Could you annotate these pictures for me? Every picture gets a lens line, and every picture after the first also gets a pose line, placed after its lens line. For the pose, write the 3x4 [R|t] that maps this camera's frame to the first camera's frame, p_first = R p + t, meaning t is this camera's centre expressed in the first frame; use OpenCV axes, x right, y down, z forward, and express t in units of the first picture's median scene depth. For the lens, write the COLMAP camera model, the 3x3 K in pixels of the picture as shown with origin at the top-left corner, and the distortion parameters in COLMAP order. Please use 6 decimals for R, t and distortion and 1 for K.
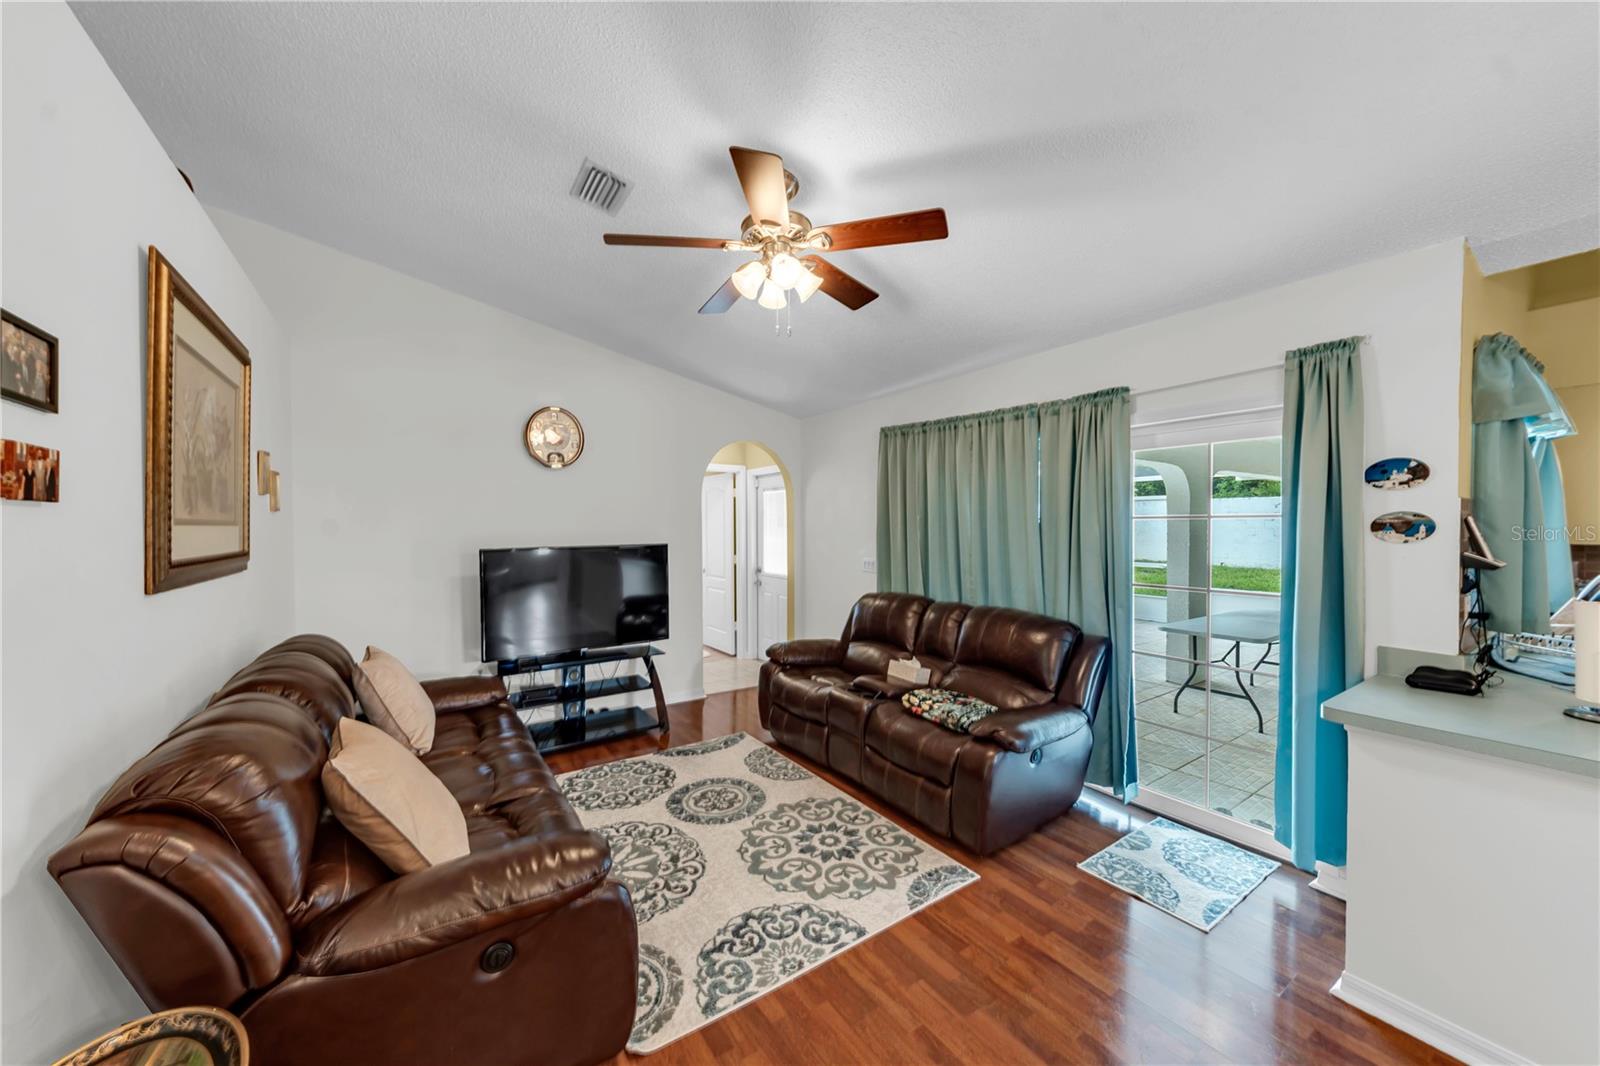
lens RADIAL K [[574.0, 0, 798.5], [0, 574.0, 529.2], [0, 0, 1]] dist [-0.001451, 0.000542]
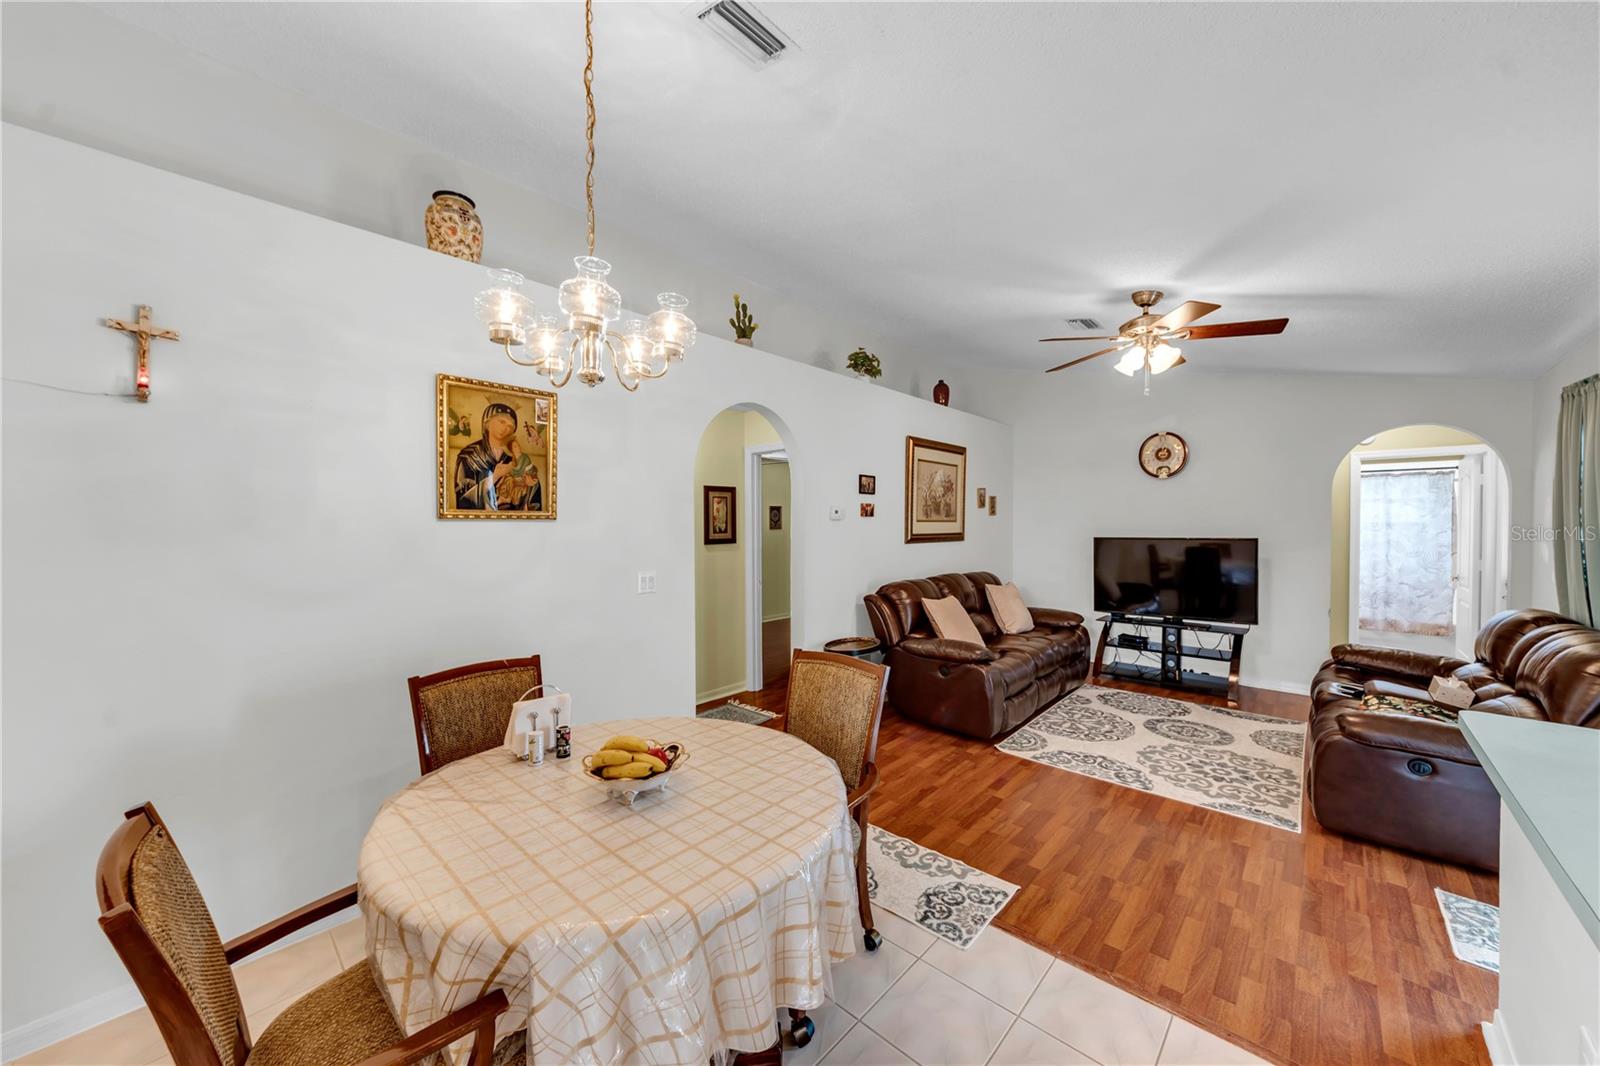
lens RADIAL K [[574.0, 0, 787.1], [0, 574.0, 530.1], [0, 0, 1]] dist [-0.001451, 0.000542]
pose [[0.223930, 0.012681, -0.974523, 1.251604], [-0.004590, 0.999918, 0.011957, 0.001568], [0.974594, 0.001795, 0.223970, -0.250531]]
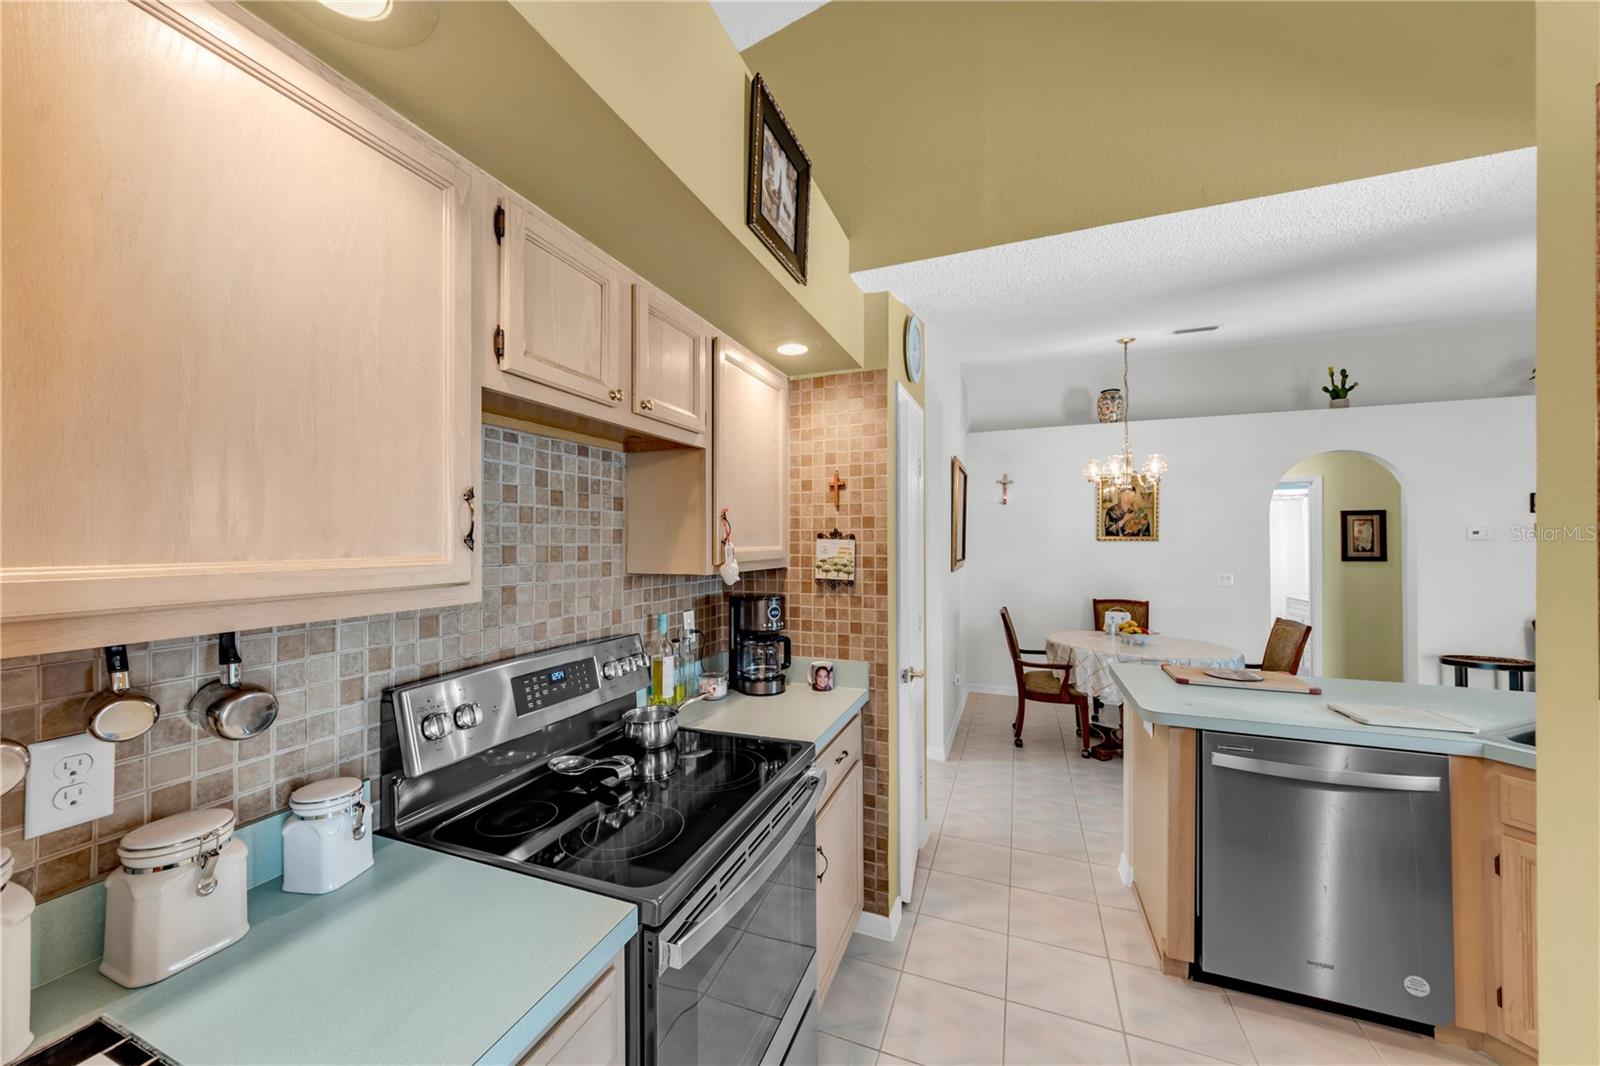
lens RADIAL K [[574.0, 0, 791.6], [0, 574.0, 539.8], [0, 0, 1]] dist [-0.001451, 0.000542]
pose [[-0.822764, -0.002279, -0.568379, 2.457445], [-0.003261, 0.999994, 0.000711, -0.004369], [0.568374, 0.002438, -0.822767, 0.583436]]
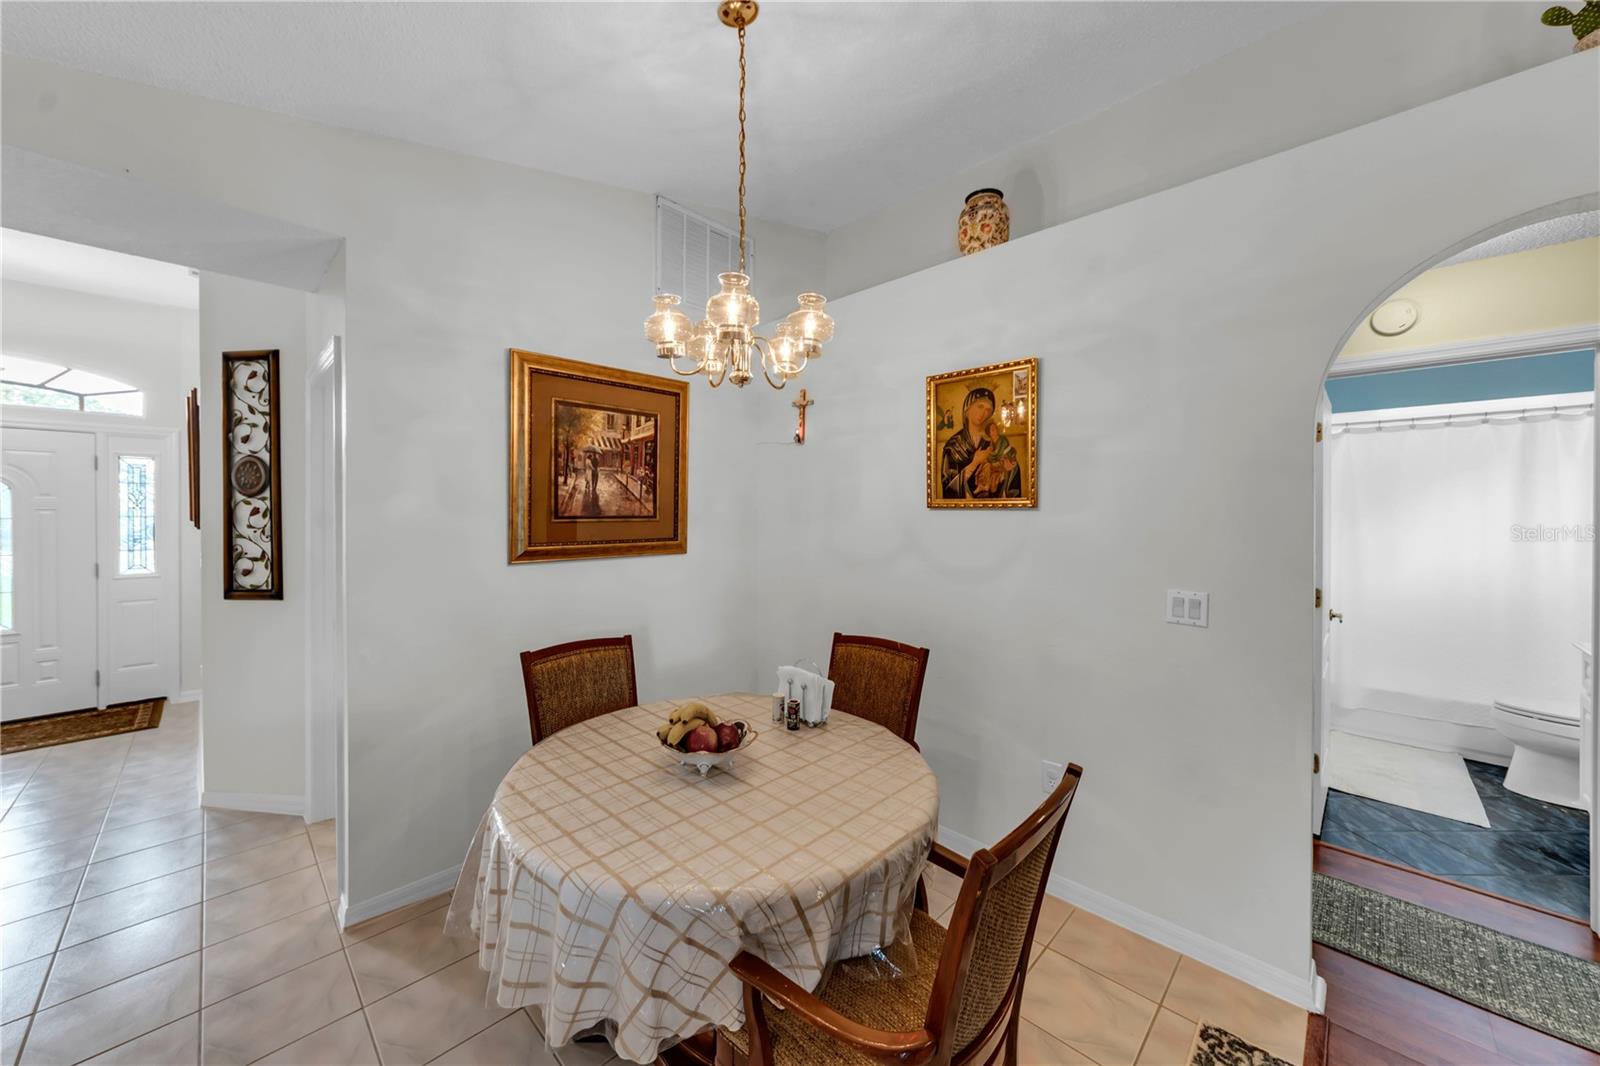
lens RADIAL K [[574.0, 0, 796.2], [0, 574.0, 518.2], [0, 0, 1]] dist [-0.001451, 0.000542]
pose [[-0.978687, -0.001196, -0.205356, 0.602827], [-0.004987, 0.999827, 0.017941, -0.002041], [0.205299, 0.018583, -0.978523, 0.433794]]
